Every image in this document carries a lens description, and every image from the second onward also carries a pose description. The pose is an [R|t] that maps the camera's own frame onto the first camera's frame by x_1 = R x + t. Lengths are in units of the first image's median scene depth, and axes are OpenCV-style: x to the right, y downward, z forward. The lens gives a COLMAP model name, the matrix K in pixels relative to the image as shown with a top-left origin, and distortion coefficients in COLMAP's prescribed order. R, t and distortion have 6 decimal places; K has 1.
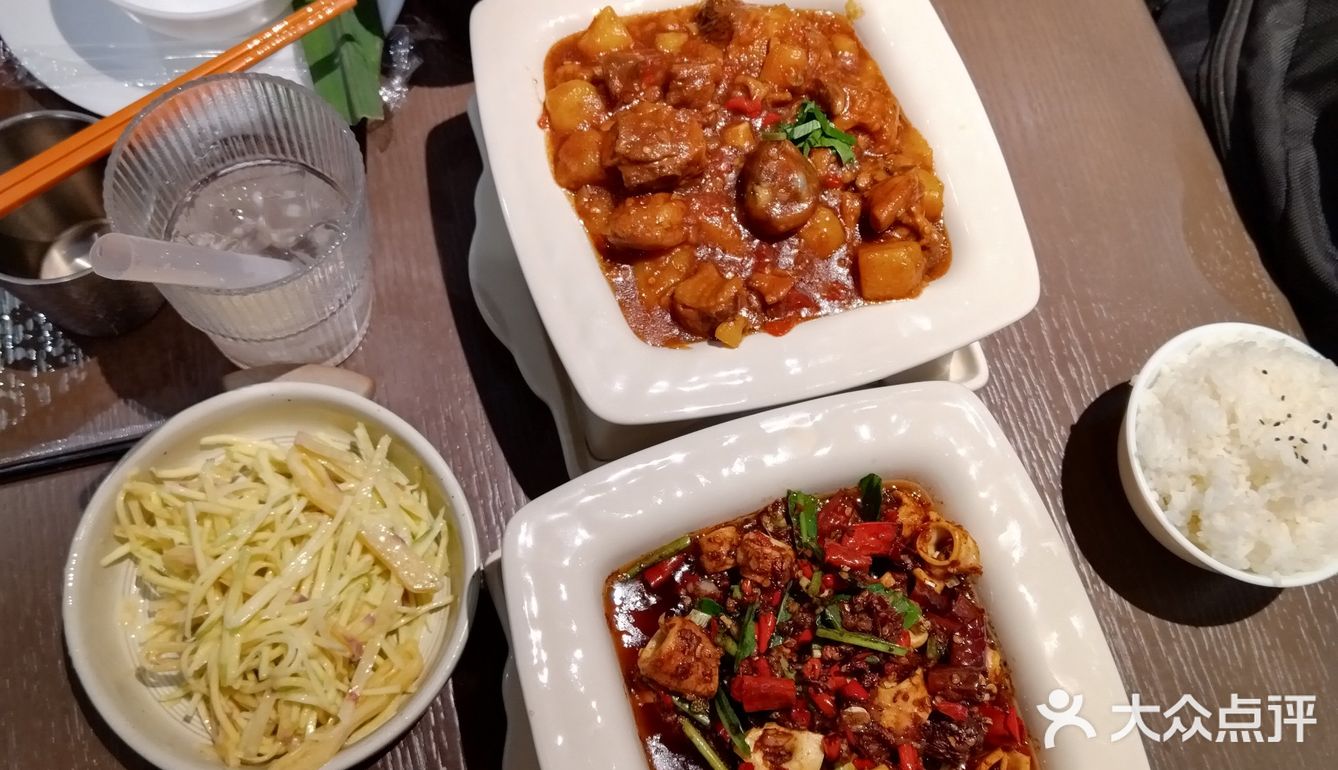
lens RADIAL K [[1208.8, 0, 668.2], [0, 1208.8, 387.0], [0, 0, 1]] dist [-0.011636, -0.010928]
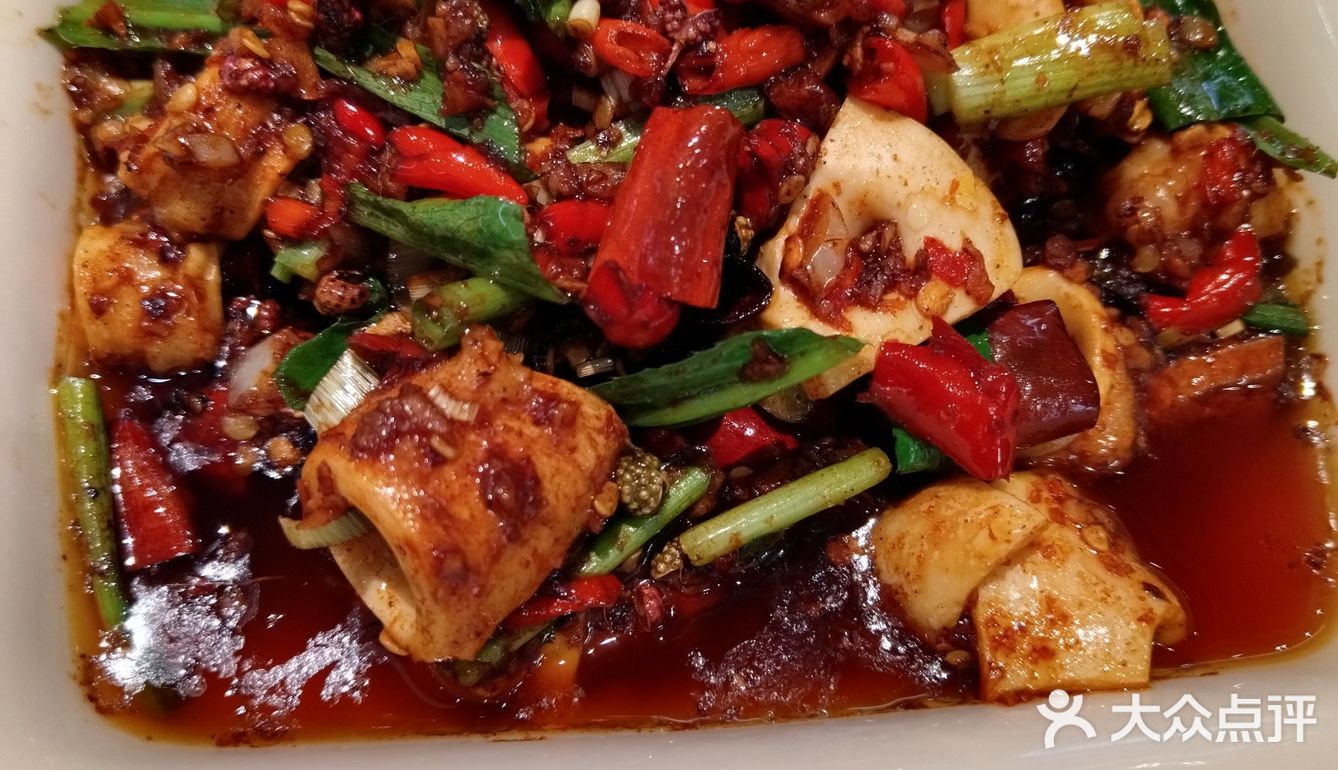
lens RADIAL K [[1208.8, 0, 667.6], [0, 1208.8, 386.2], [0, 0, 1]] dist [-0.011636, -0.010928]
pose [[0.245409, -0.922012, 0.299448, -0.035970], [0.898715, 0.332188, 0.286290, 0.181541], [-0.363436, 0.198861, 0.910148, 0.736975]]
